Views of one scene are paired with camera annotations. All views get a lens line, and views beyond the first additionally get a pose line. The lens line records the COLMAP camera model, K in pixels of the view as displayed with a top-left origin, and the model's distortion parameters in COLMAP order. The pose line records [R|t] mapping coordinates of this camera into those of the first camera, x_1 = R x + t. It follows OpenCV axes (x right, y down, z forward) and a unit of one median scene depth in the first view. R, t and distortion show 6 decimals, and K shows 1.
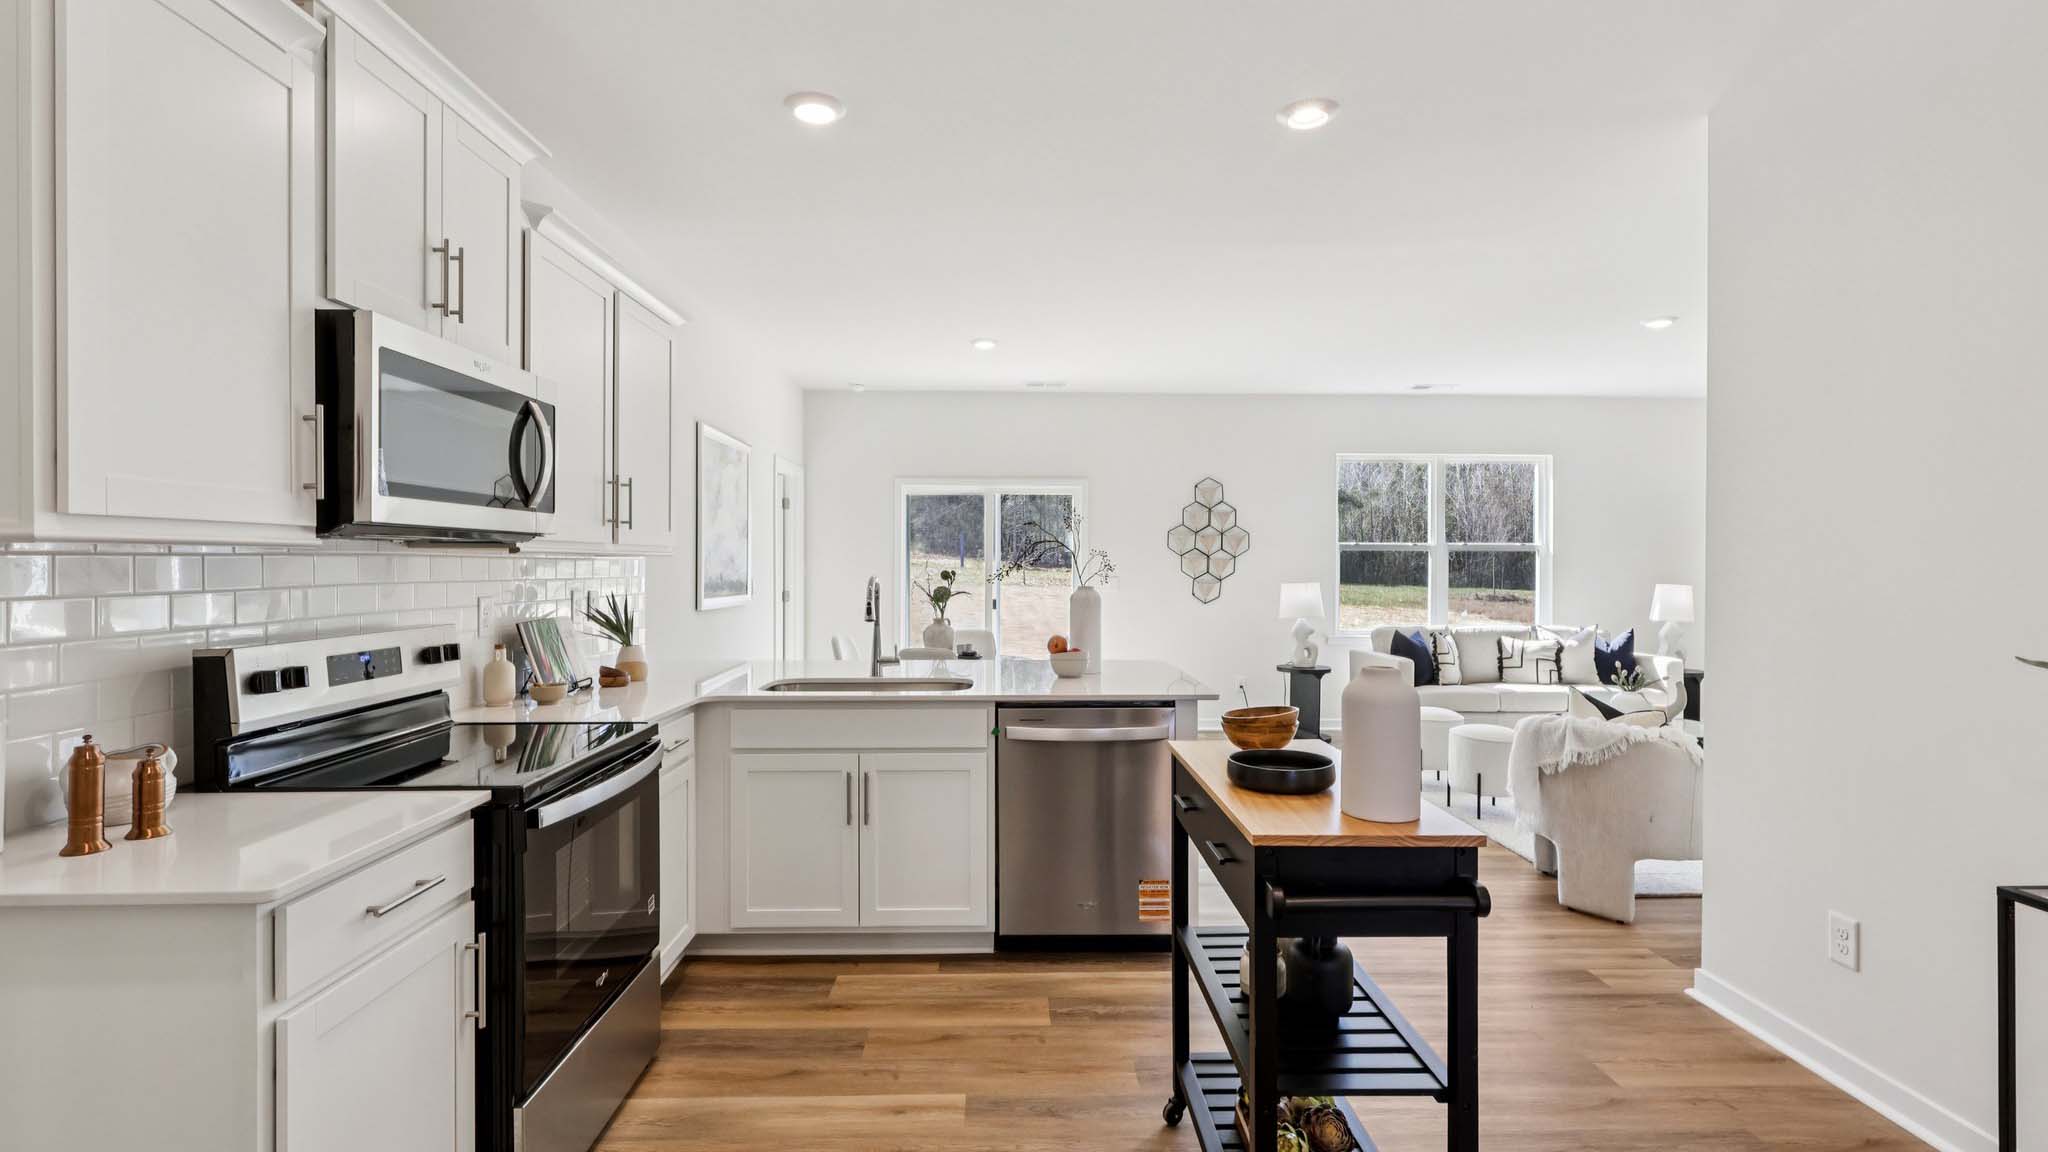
lens RADIAL K [[946.8, 0, 1020.0], [0, 946.8, 563.9], [0, 0, 1]] dist [-0.004210, 0.001886]
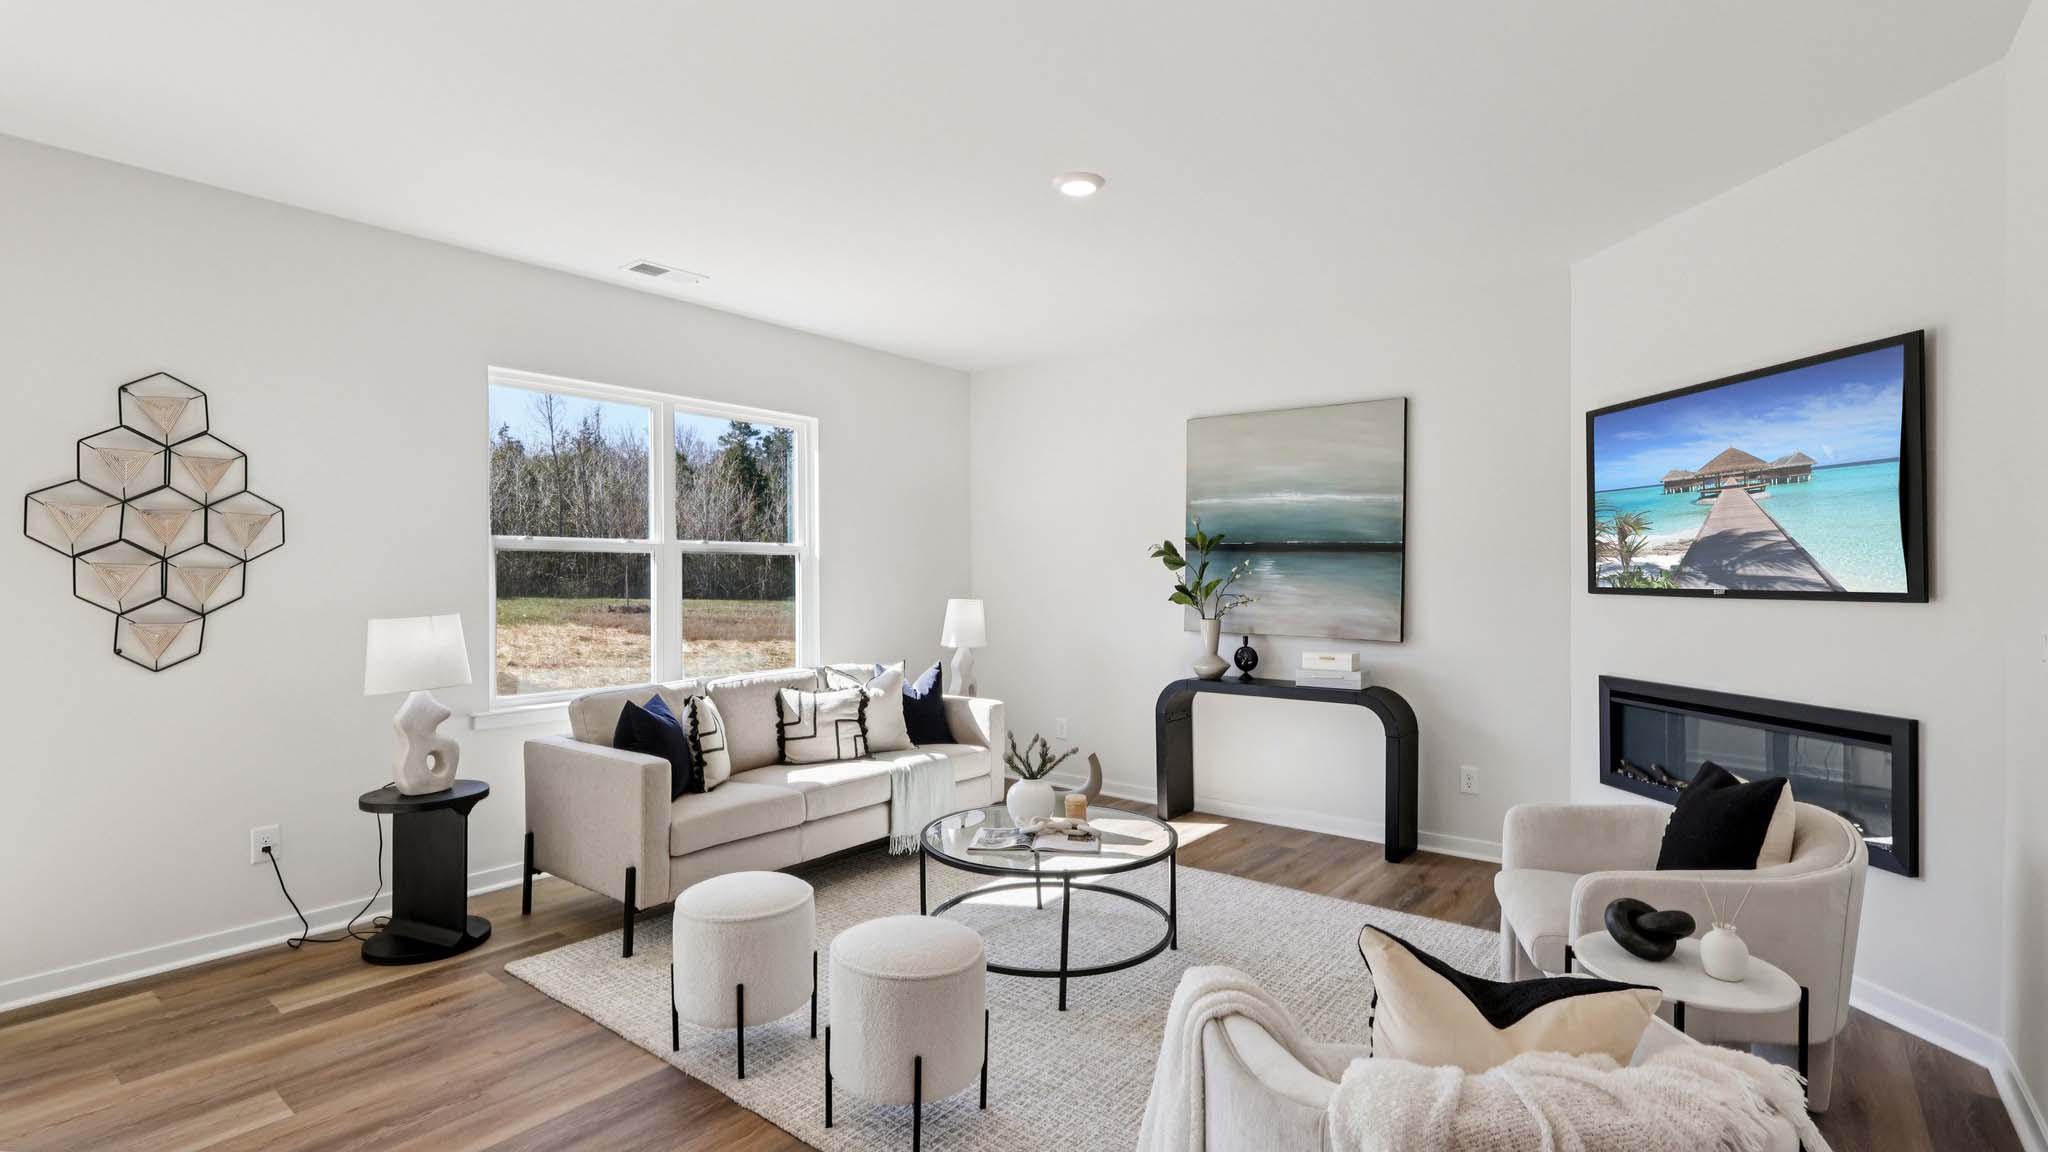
lens RADIAL K [[946.8, 0, 1024.8], [0, 946.8, 582.1], [0, 0, 1]] dist [-0.004210, 0.001886]
pose [[0.635767, -0.012846, 0.771774, 0.182914], [0.005053, 0.999909, 0.012480, -0.002002], [-0.771865, -0.004035, 0.635774, 0.679639]]
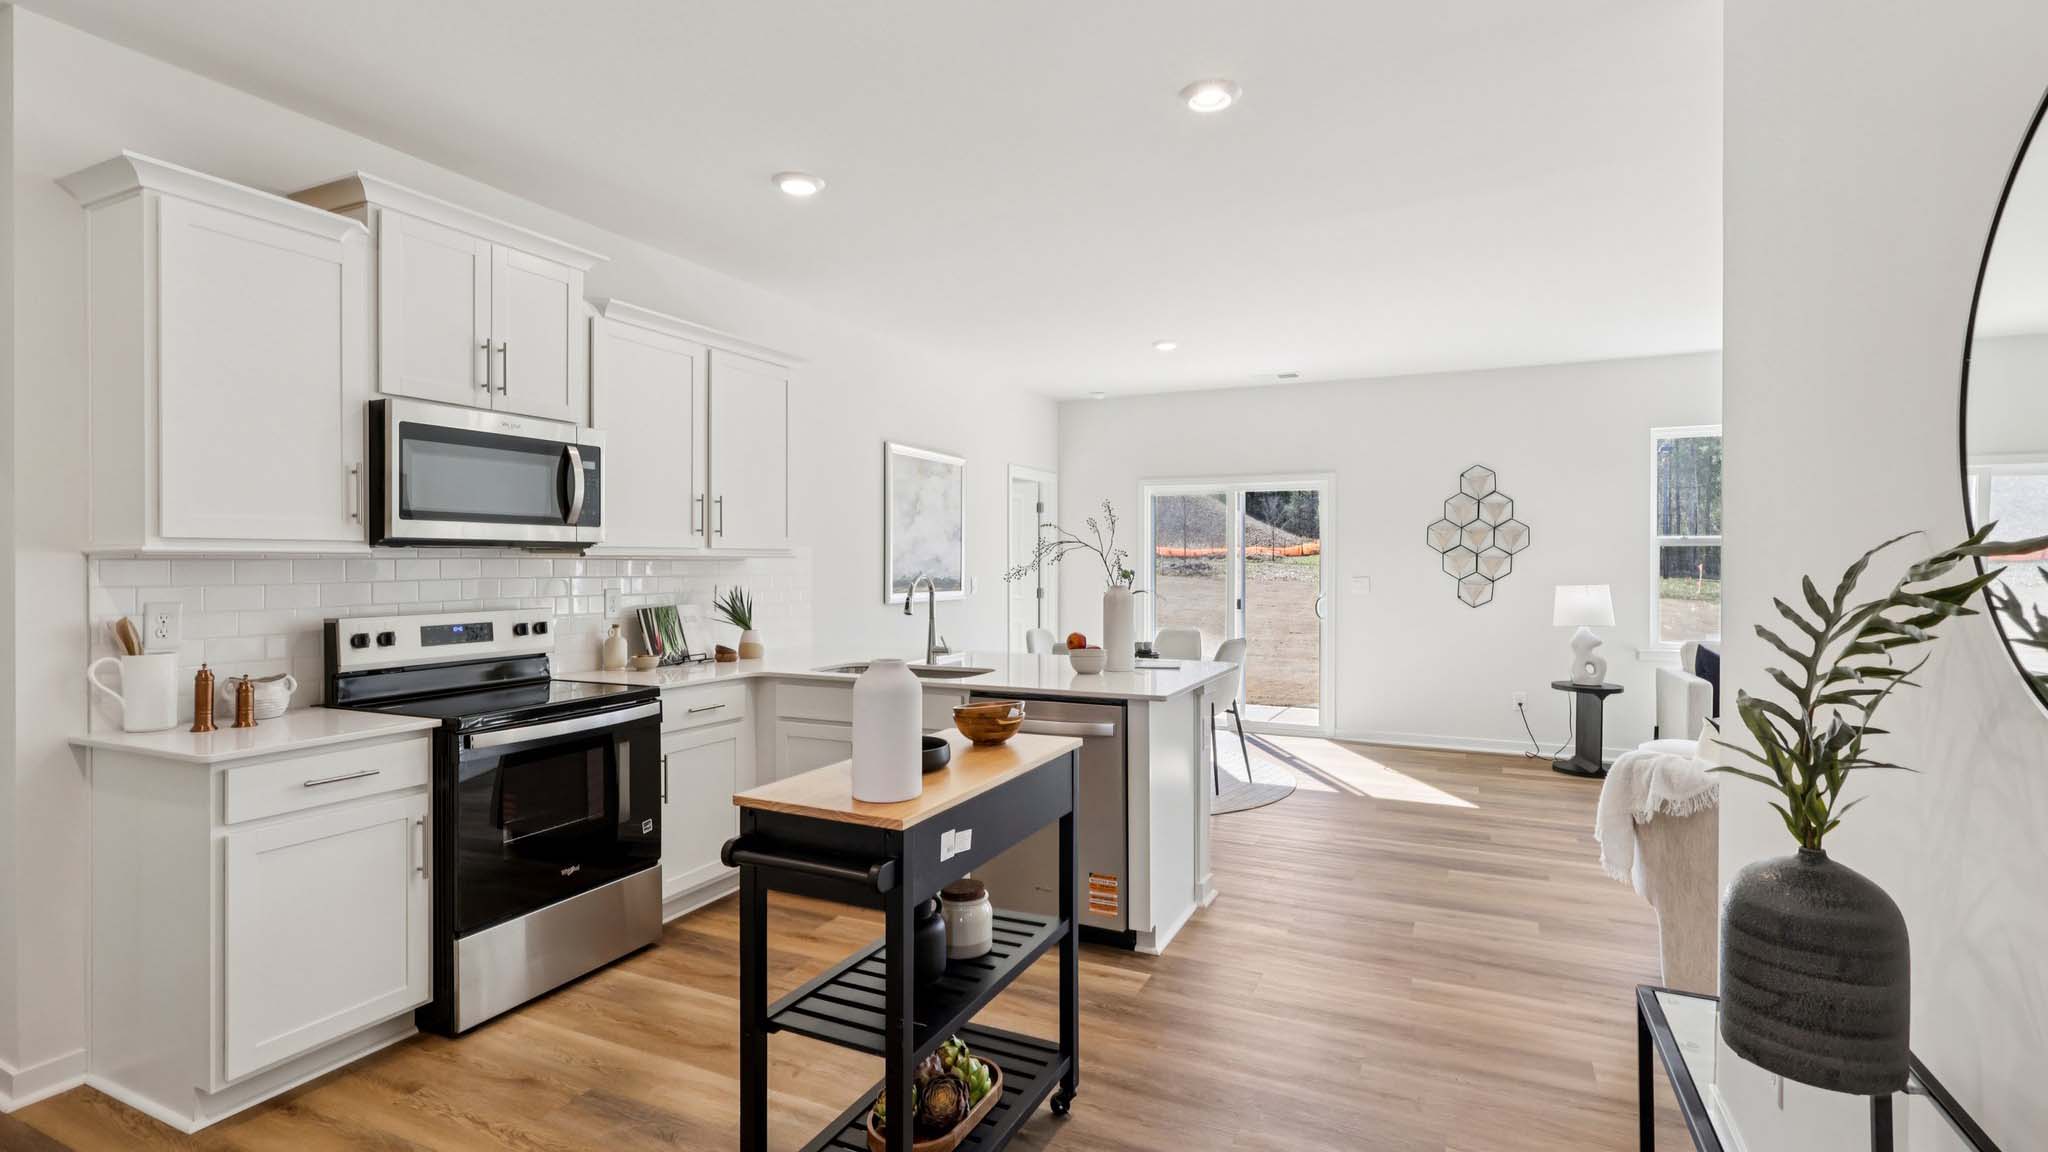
lens RADIAL K [[946.8, 0, 1021.7], [0, 946.8, 561.8], [0, 0, 1]] dist [-0.004210, 0.001886]
pose [[0.895738, -0.001832, -0.444579, 0.327655], [0.001547, 0.999998, -0.001004, -0.000781], [0.444580, 0.000212, 0.895739, 0.031756]]
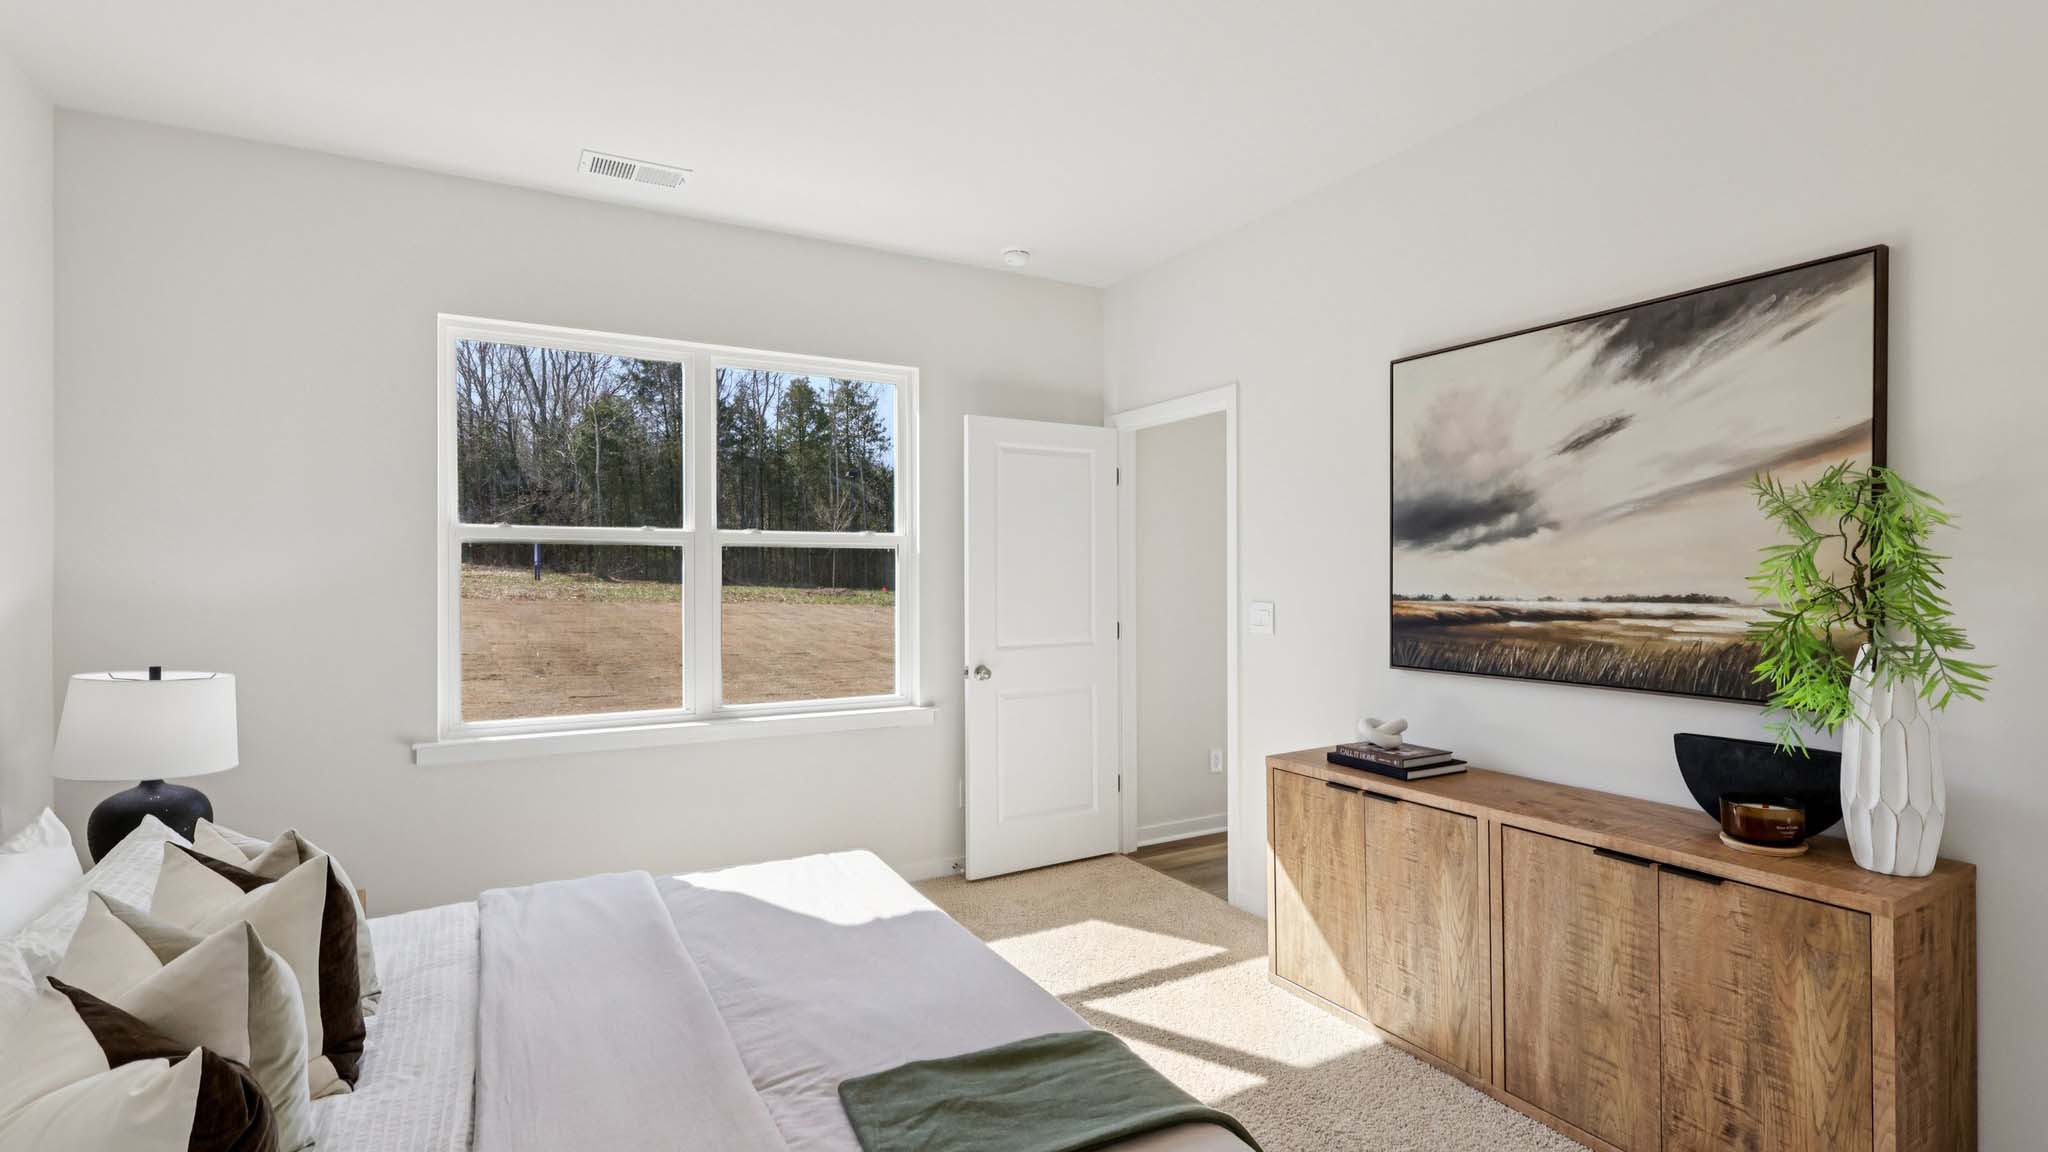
lens RADIAL K [[946.8, 0, 1030.1], [0, 946.8, 567.7], [0, 0, 1]] dist [-0.004210, 0.001886]
pose [[0.874225, -0.001163, 0.485520, 0.561759], [0.001115, 0.999999, 0.000389, -0.003994], [-0.485520, 0.000201, 0.874225, 0.786591]]
